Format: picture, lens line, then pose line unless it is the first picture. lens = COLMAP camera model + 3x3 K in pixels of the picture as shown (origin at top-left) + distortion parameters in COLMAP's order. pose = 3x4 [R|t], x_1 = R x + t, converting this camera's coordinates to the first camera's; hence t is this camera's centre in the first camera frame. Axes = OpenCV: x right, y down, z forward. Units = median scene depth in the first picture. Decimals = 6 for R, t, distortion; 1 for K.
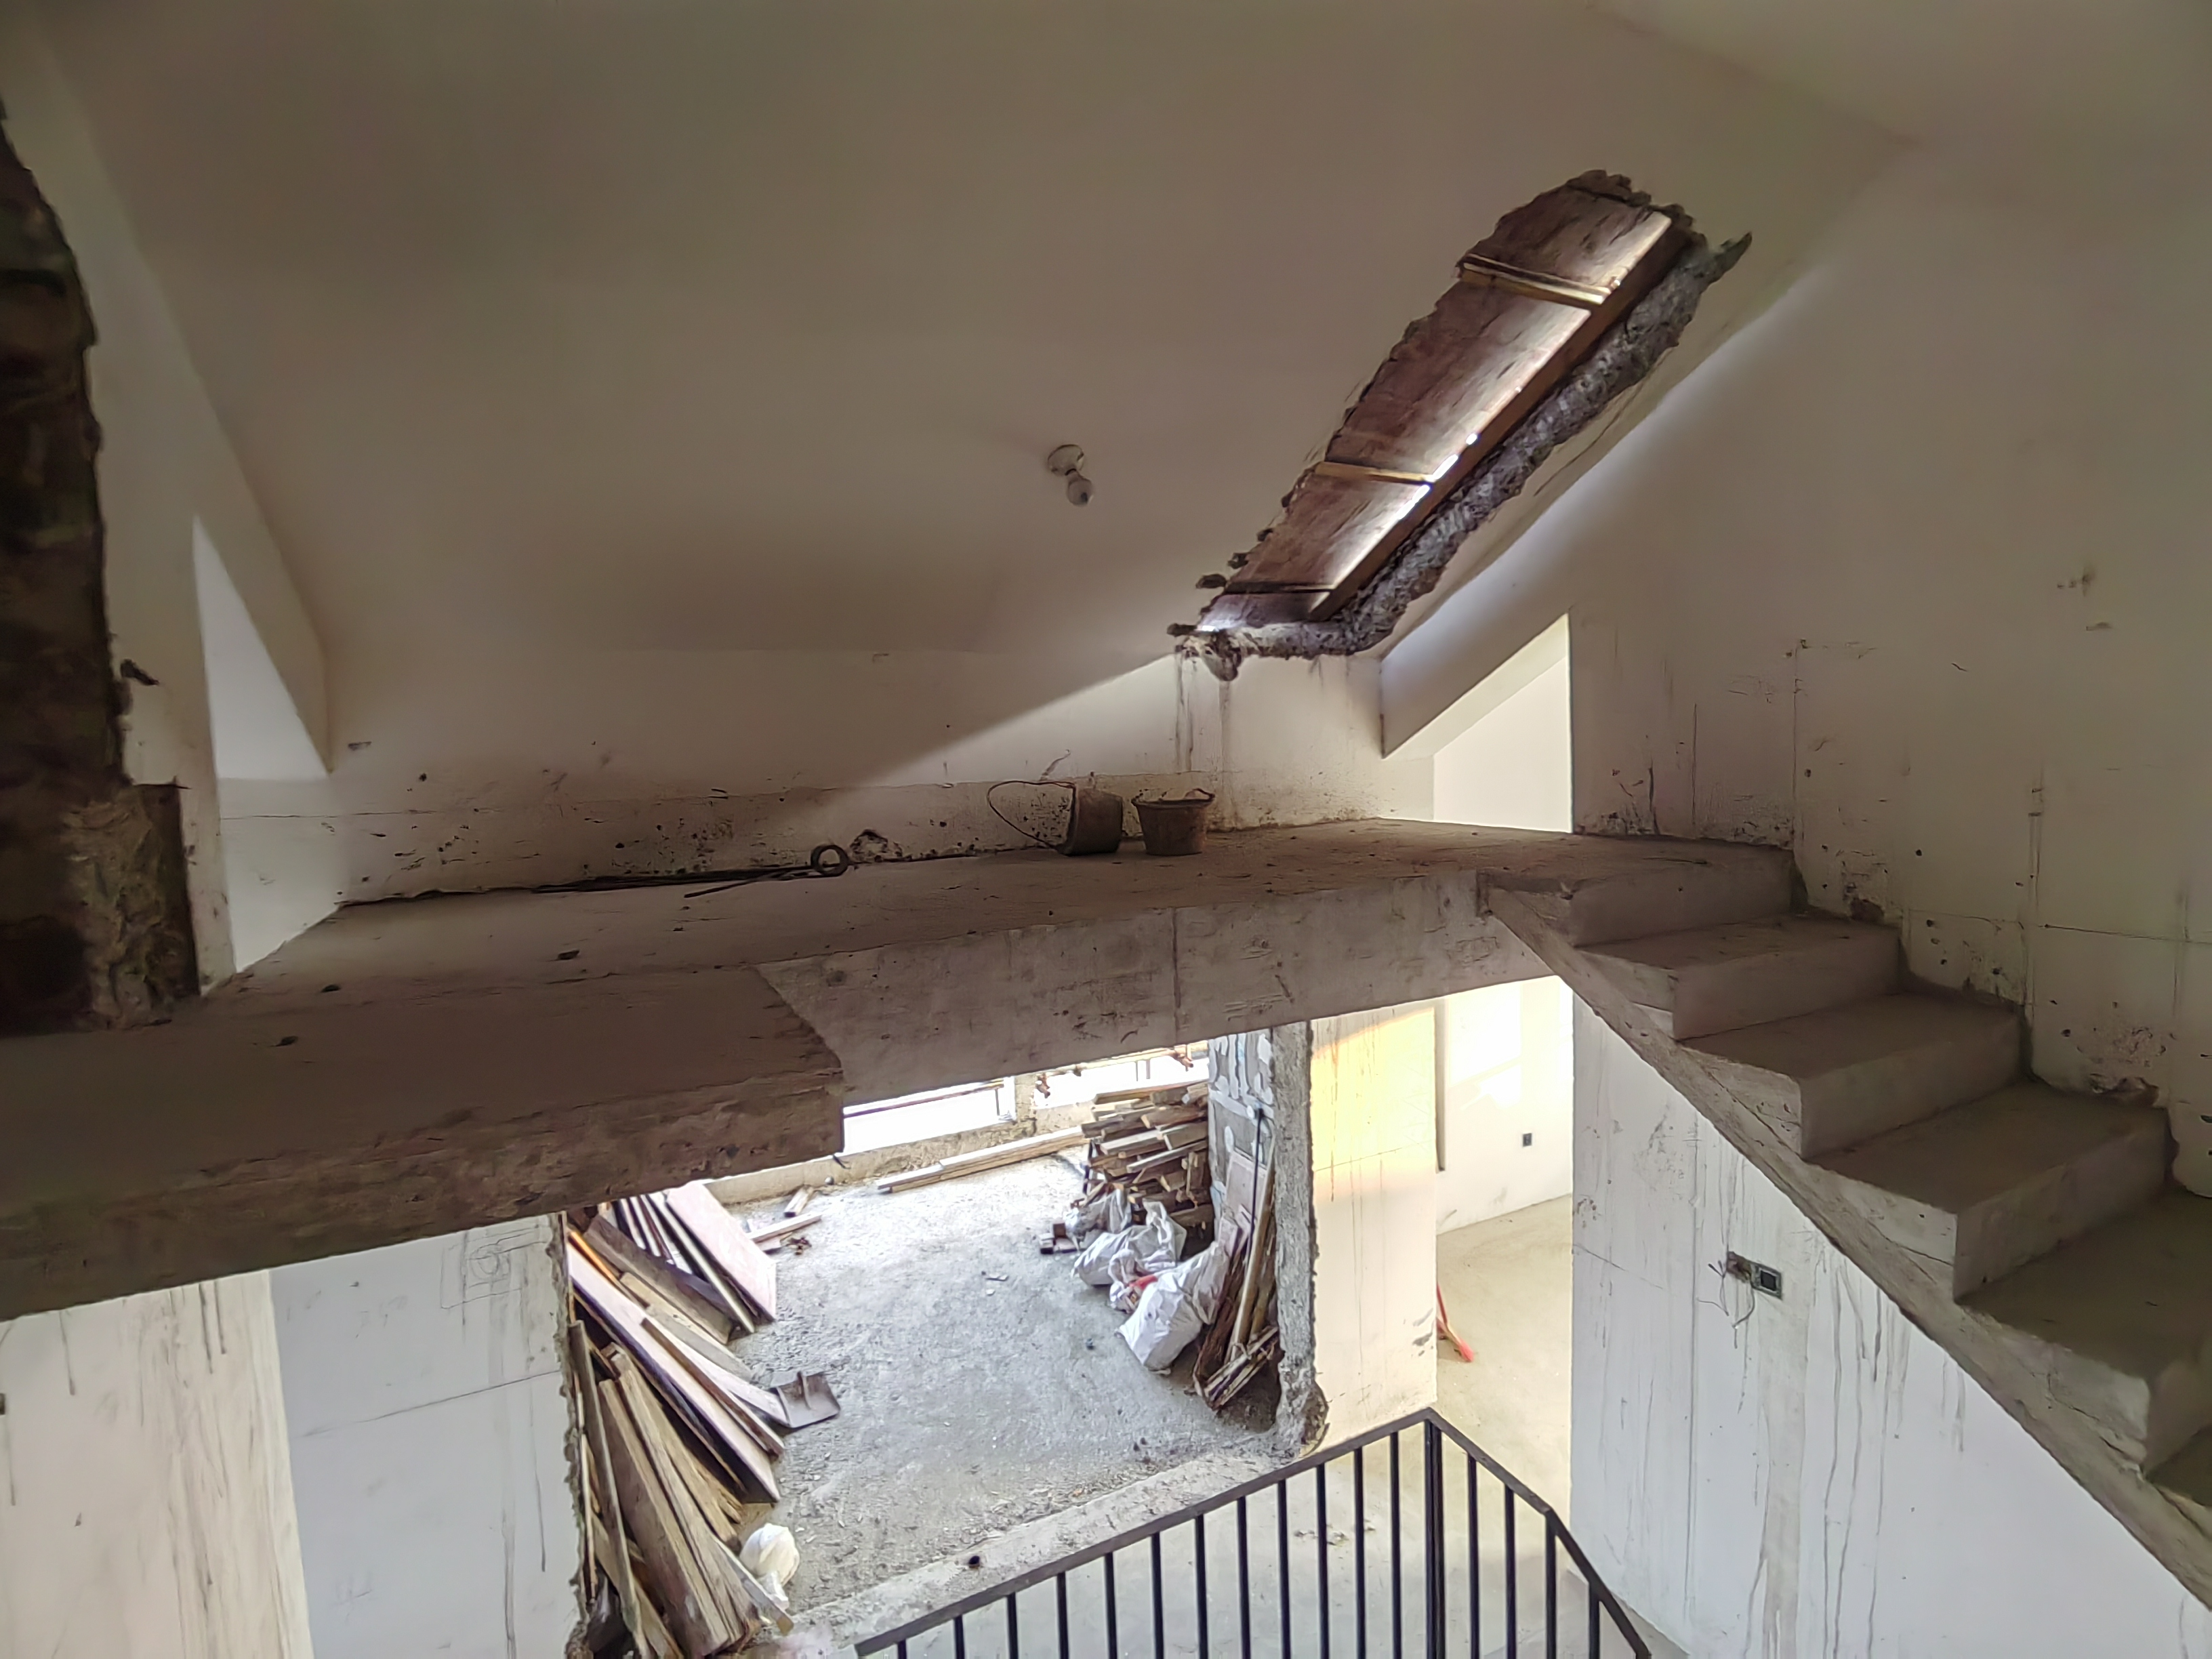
lens RADIAL K [[1028.9, 0, 1097.9], [0, 1028.9, 819.6], [0, 0, 1]] dist [-0.001405, -0.000396]
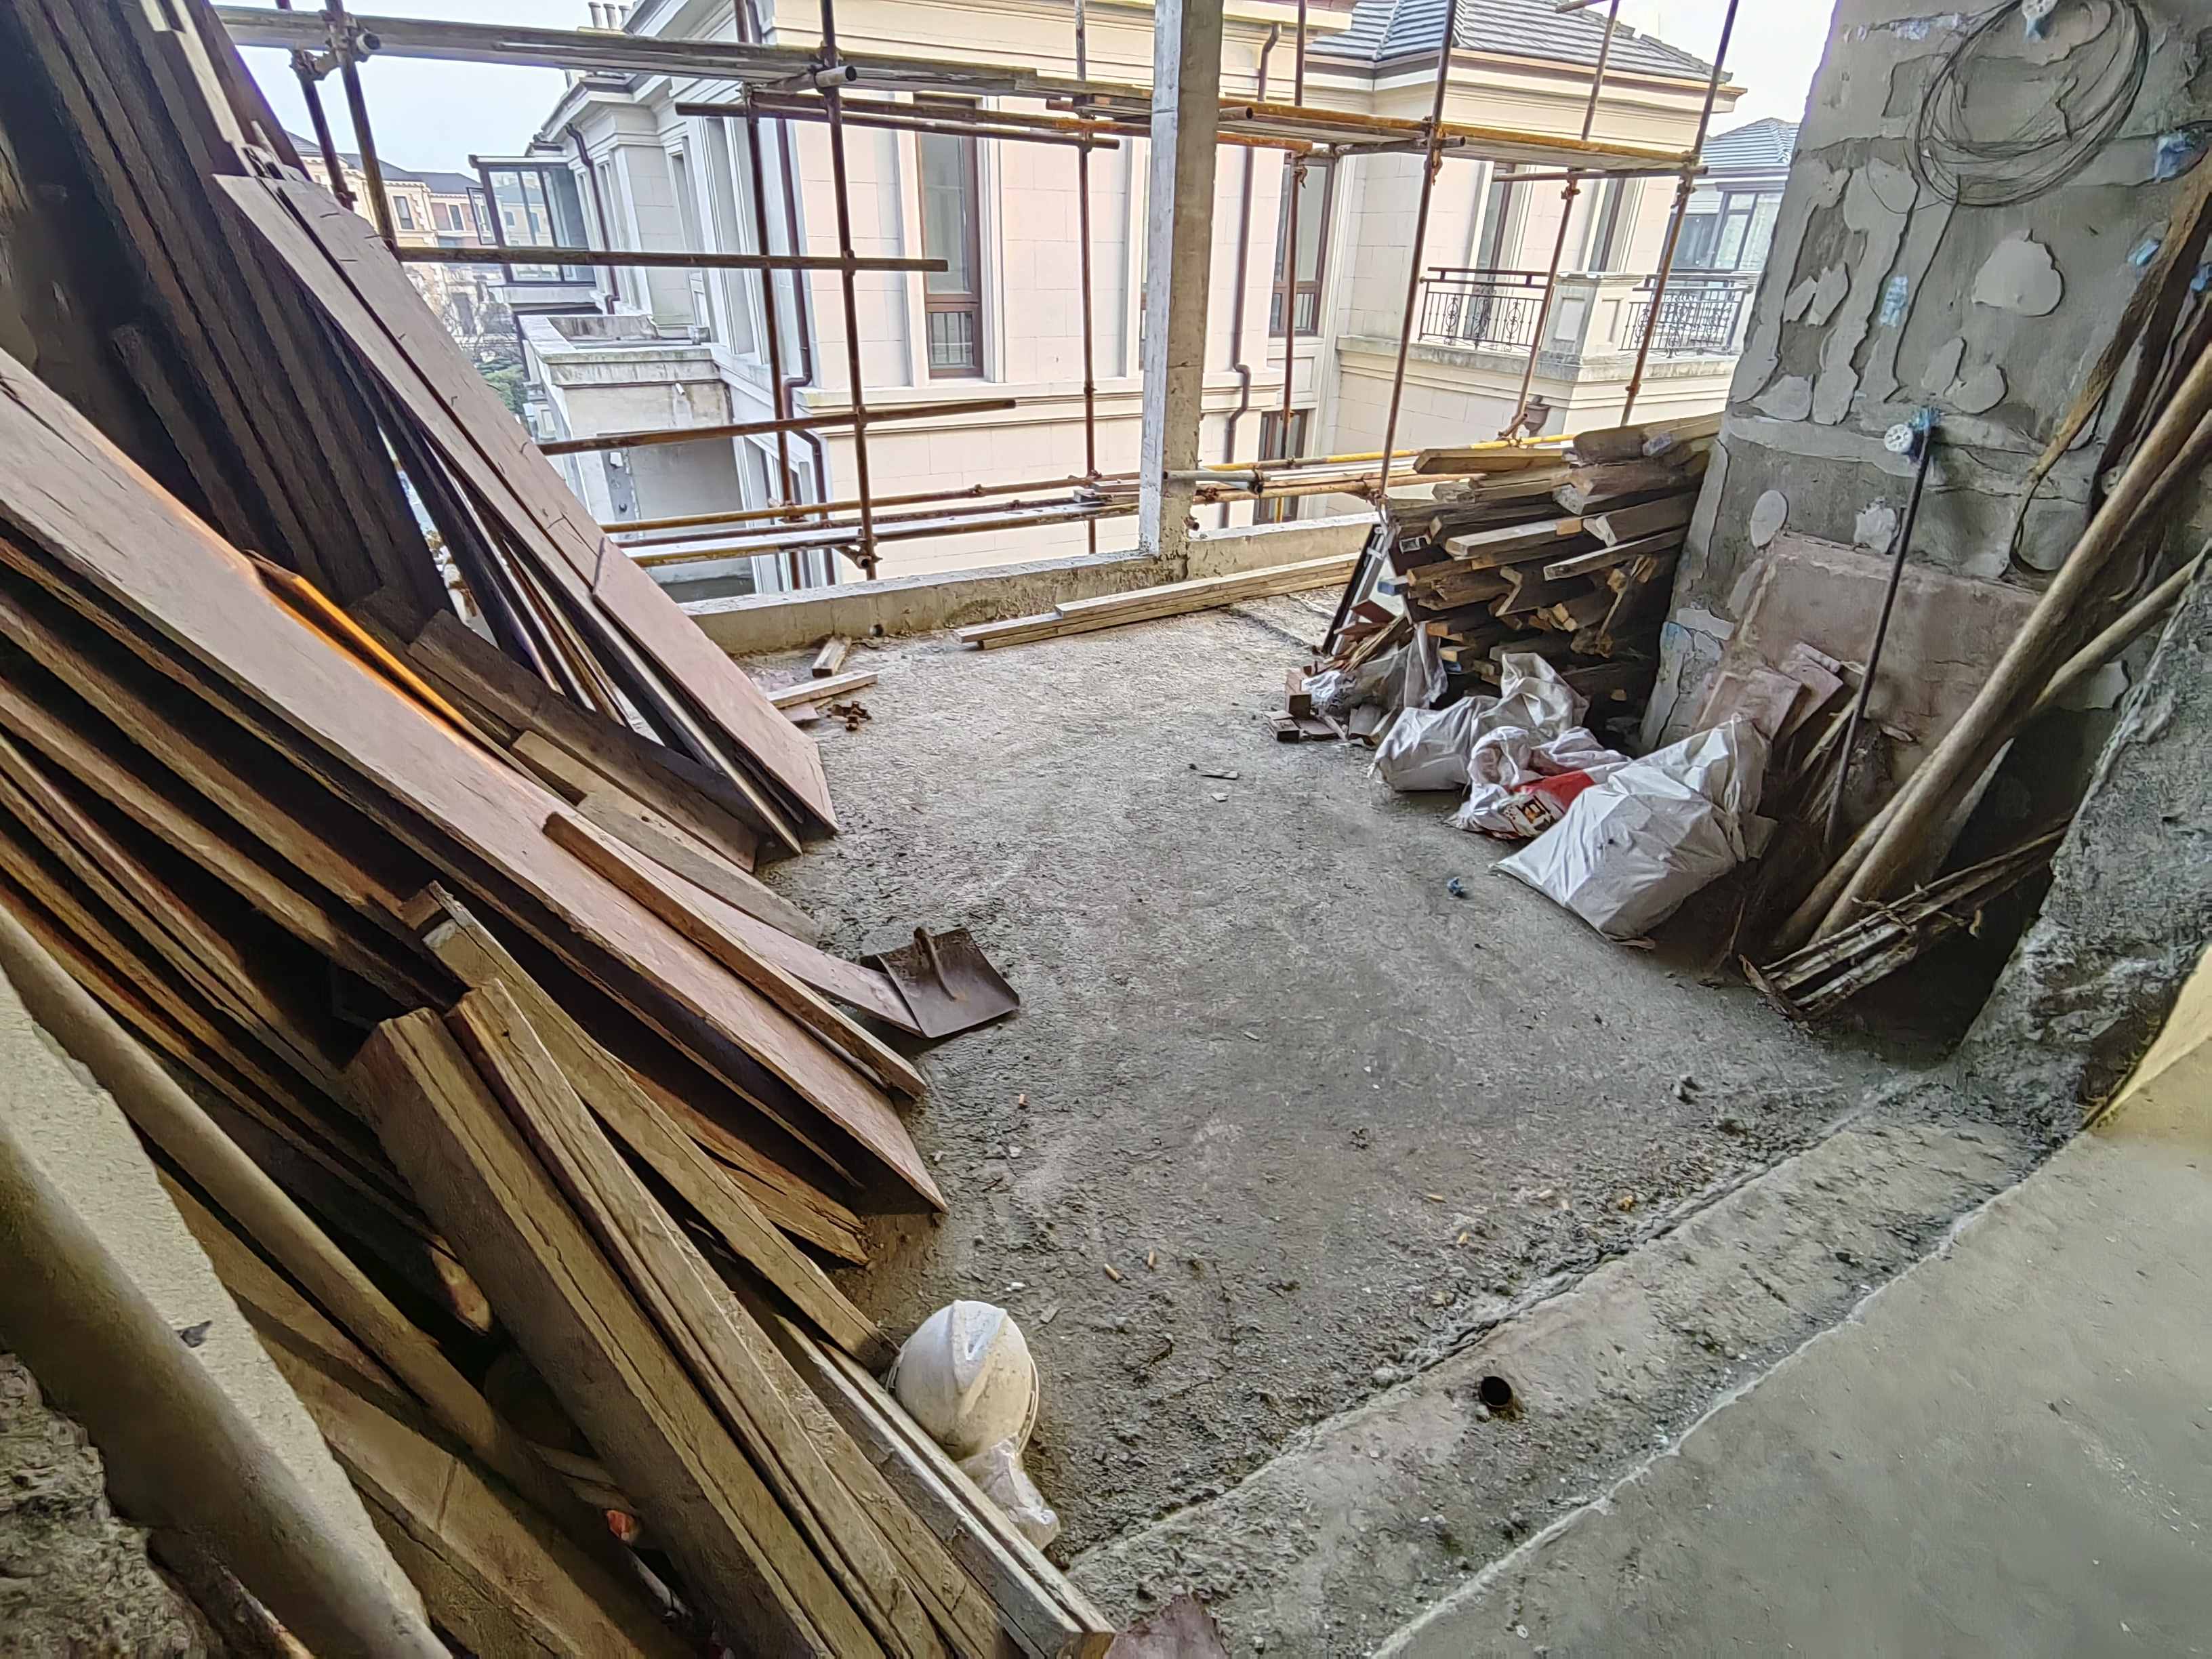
lens RADIAL K [[1028.9, 0, 1097.9], [0, 1028.9, 819.6], [0, 0, 1]] dist [-0.001405, -0.000396]
pose [[0.998146, 0.026395, 0.054849, -0.209415], [-0.046903, 0.907855, 0.416653, 0.252771], [-0.038797, -0.418453, 0.907409, 0.514716]]
